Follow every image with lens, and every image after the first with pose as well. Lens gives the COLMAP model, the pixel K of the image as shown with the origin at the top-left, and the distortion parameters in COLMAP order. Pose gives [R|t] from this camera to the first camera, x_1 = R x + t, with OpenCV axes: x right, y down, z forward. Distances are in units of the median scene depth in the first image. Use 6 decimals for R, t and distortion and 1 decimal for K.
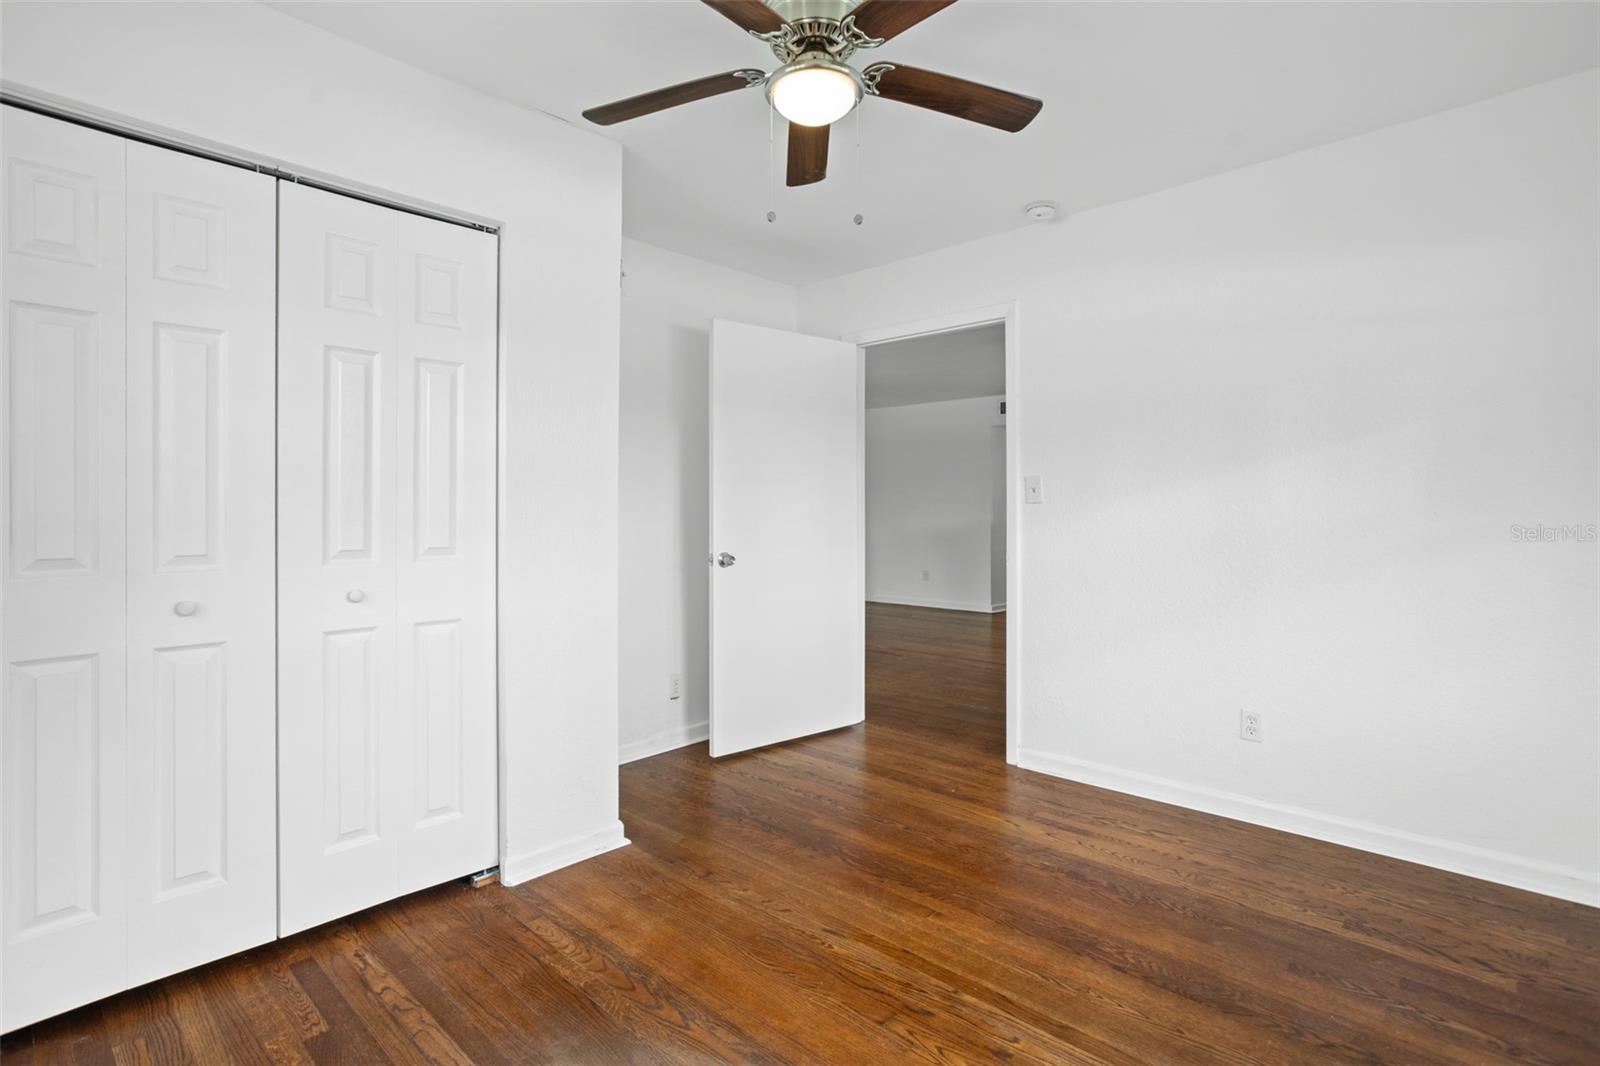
lens RADIAL K [[775.7, 0, 794.4], [0, 775.7, 517.3], [0, 0, 1]] dist [-0.037529, 0.022204]
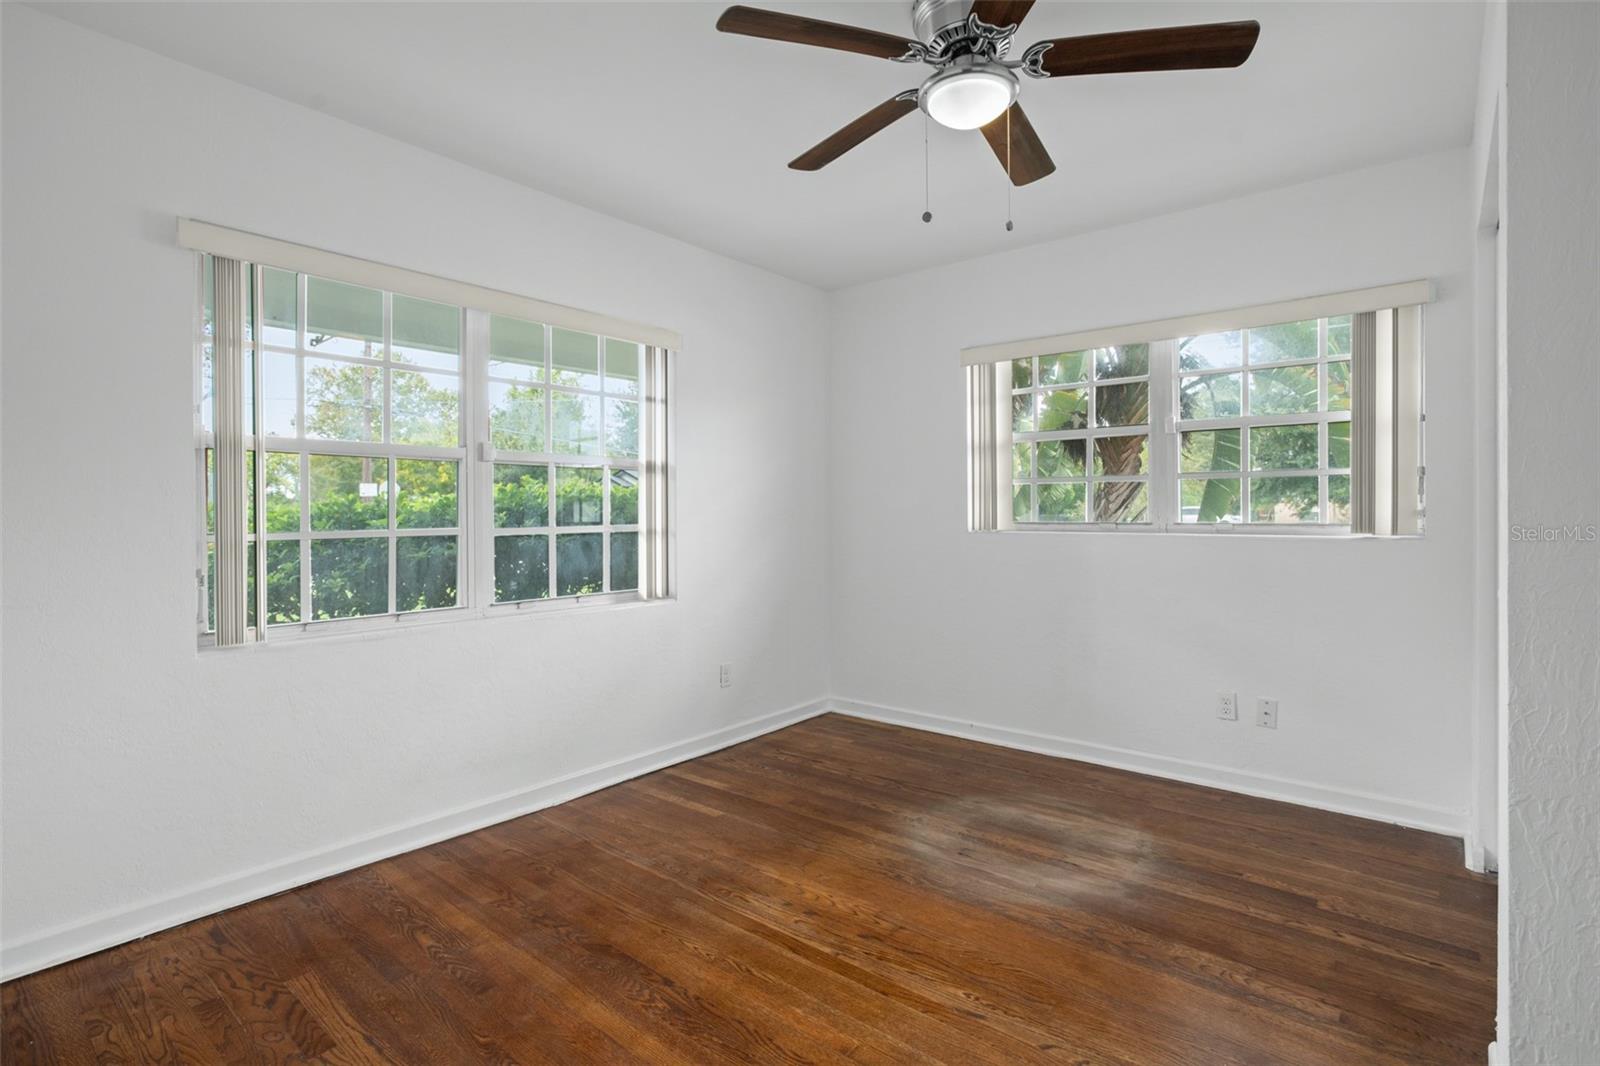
lens RADIAL K [[775.7, 0, 794.4], [0, 775.7, 517.3], [0, 0, 1]] dist [-0.037529, 0.022204]
pose [[-0.998267, 0.006412, -0.058499, 0.322253], [0.005718, 0.999911, 0.012021, -0.017385], [0.058571, 0.011665, -0.998215, 2.025643]]
